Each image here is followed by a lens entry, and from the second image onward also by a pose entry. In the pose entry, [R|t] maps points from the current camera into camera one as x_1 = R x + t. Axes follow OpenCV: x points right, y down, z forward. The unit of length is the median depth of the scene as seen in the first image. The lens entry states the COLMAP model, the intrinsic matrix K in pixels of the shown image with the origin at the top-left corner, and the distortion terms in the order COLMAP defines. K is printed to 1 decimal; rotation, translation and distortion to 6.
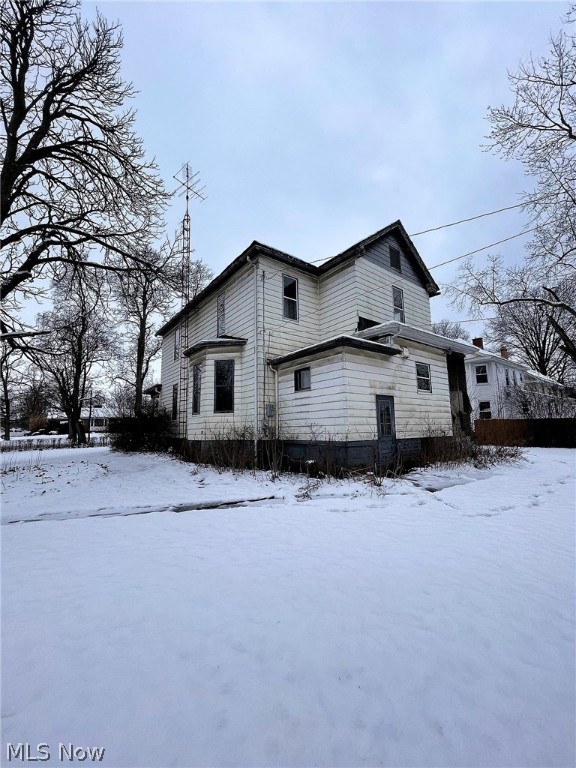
lens RADIAL K [[311.3, 0, 289.6], [0, 311.3, 385.5], [0, 0, 1]] dist [-0.005773, 0.001459]
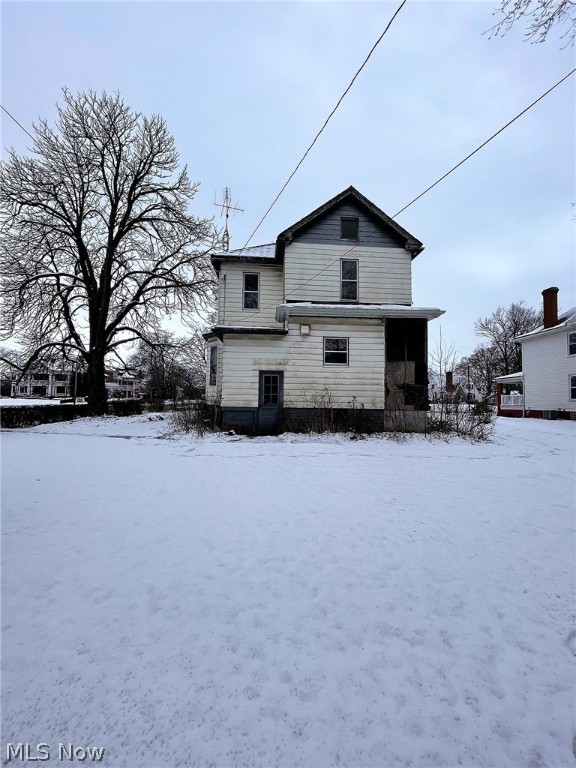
lens RADIAL K [[311.3, 0, 294.9], [0, 311.3, 384.8], [0, 0, 1]] dist [-0.005773, 0.001459]
pose [[0.829066, 0.002875, -0.559143, 0.857241], [0.047201, 0.996058, 0.075108, 0.001125], [0.557154, -0.088661, 0.825662, 0.060260]]
